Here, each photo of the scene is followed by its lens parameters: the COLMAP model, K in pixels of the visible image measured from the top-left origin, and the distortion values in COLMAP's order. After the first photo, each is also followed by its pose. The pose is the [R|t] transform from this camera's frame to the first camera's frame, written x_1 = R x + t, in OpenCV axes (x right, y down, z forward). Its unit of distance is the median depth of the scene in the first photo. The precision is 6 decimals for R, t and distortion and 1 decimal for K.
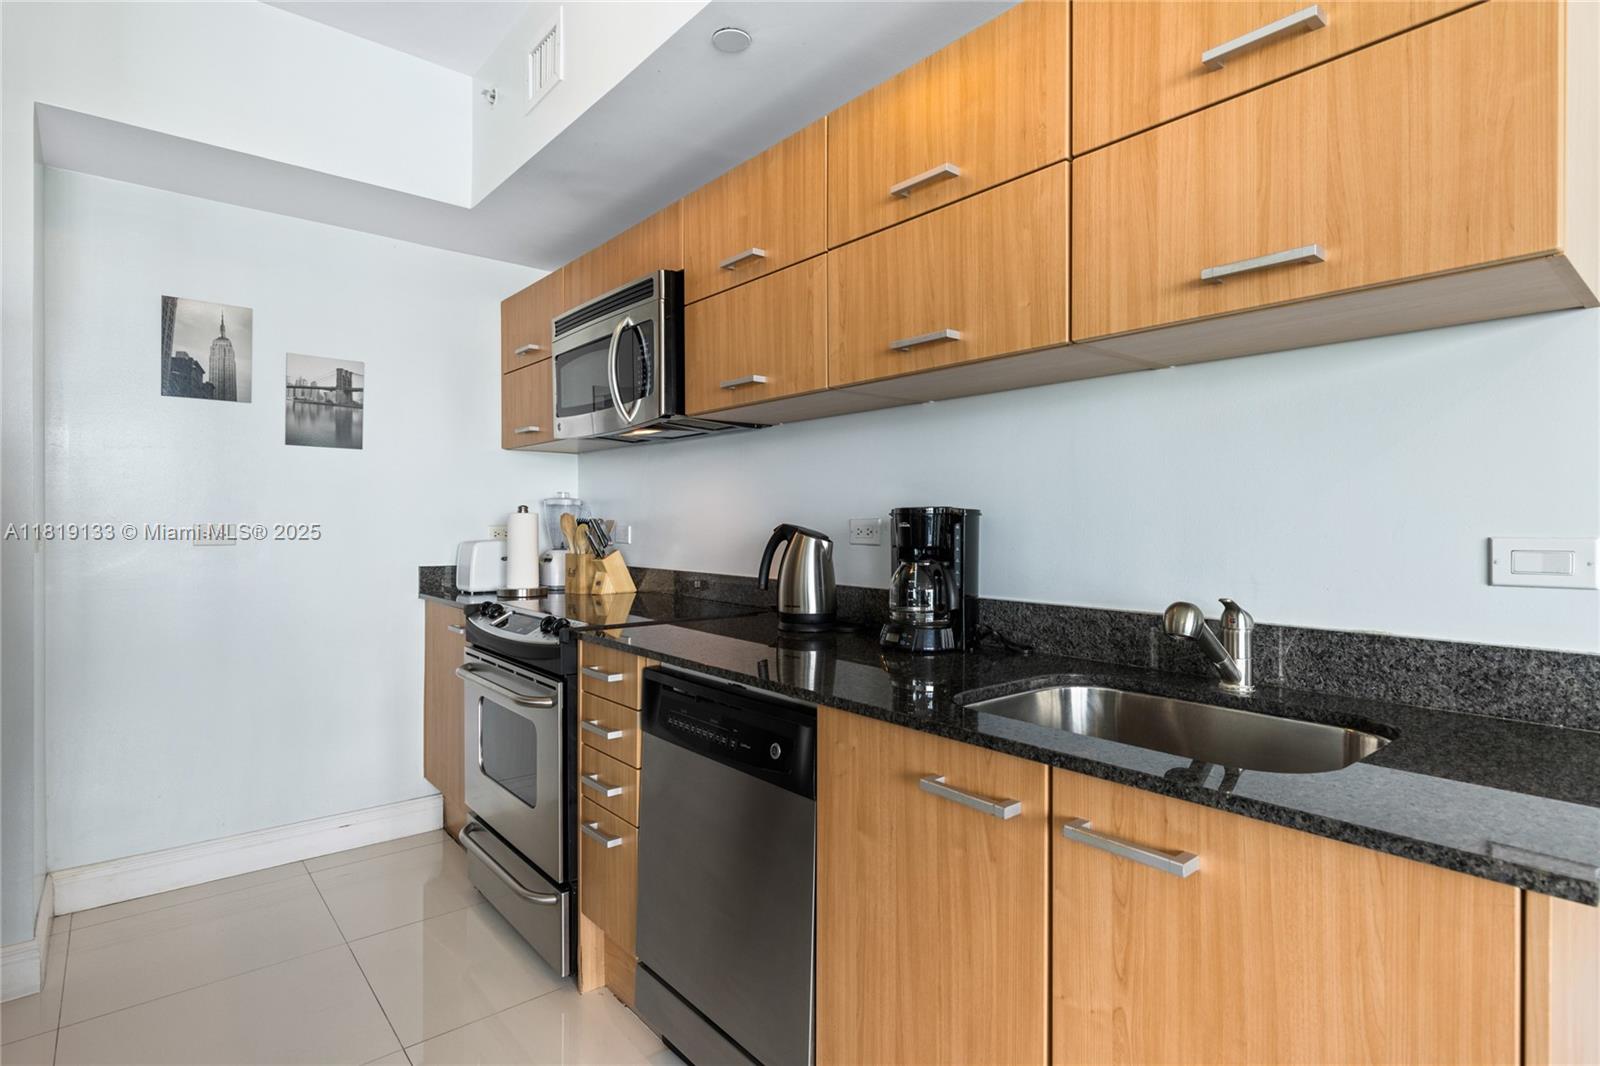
lens RADIAL K [[817.4, 0, 792.2], [0, 817.4, 524.1], [0, 0, 1]] dist [-0.023848, 0.000213]
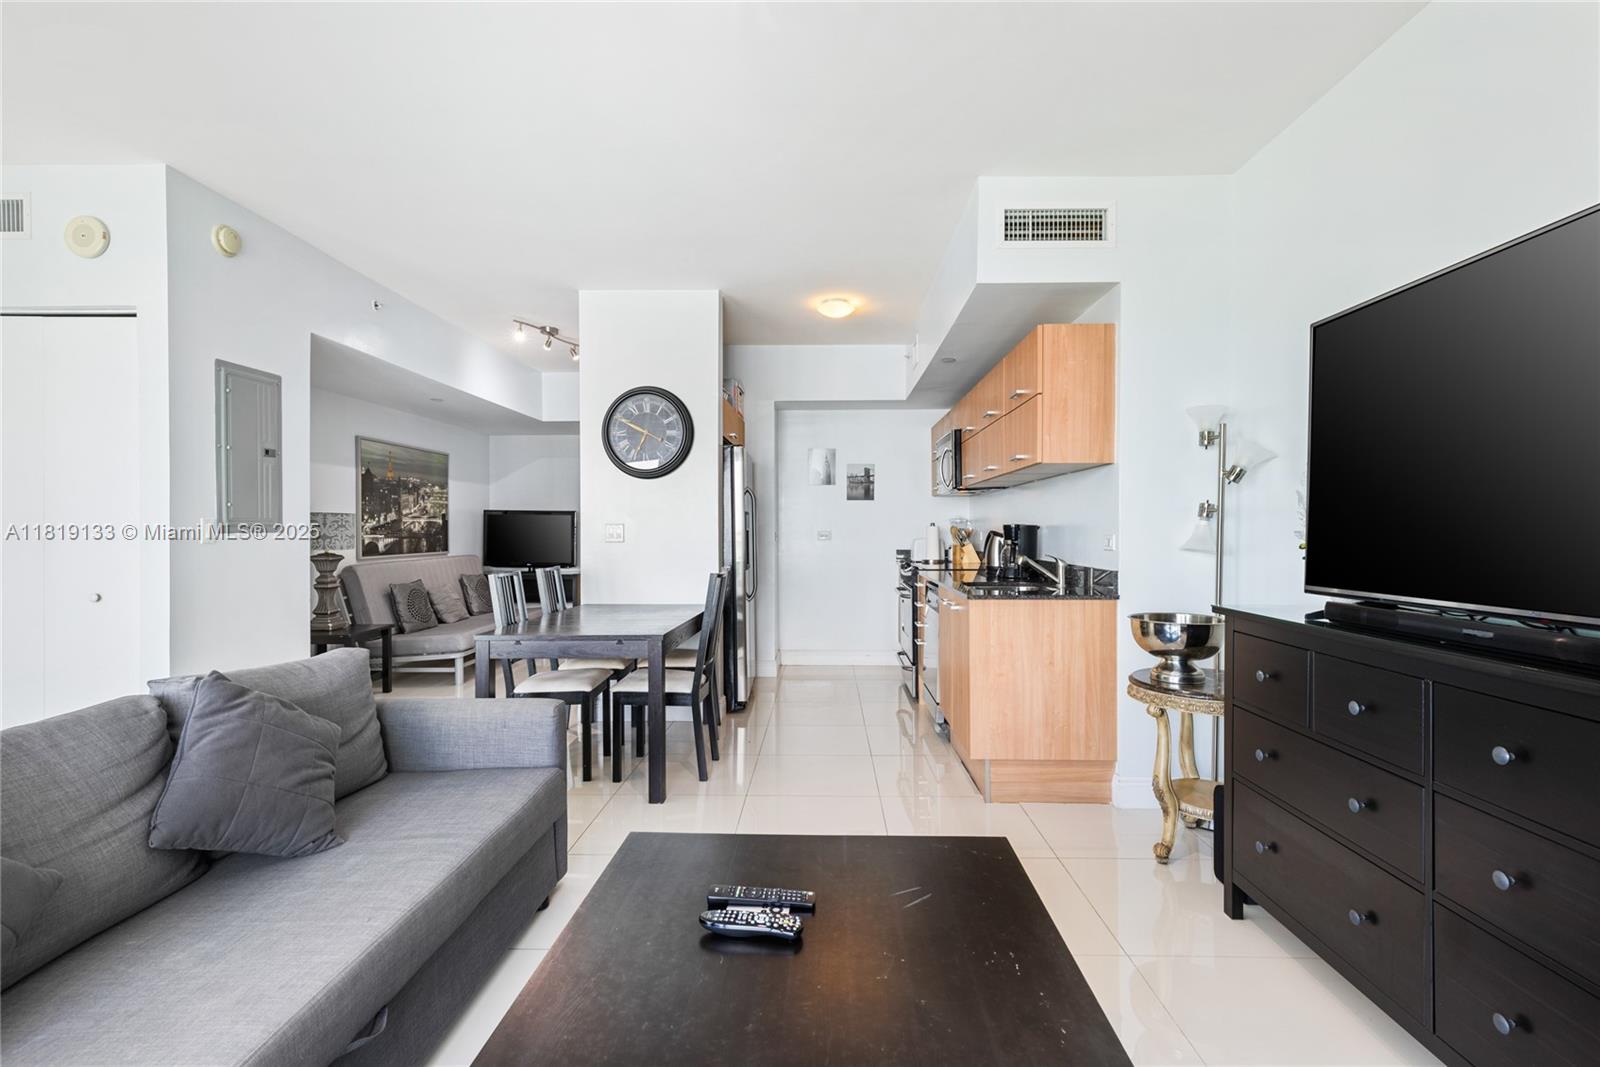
lens RADIAL K [[719.9, 0, 811.8], [0, 719.9, 533.4], [0, 0, 1]] dist [0.007423, -0.003547]
pose [[0.757364, 0.000094, -0.652993, 0.942556], [0.002152, 0.999994, 0.002640, -0.000825], [0.652990, -0.003405, 0.757359, -0.961646]]
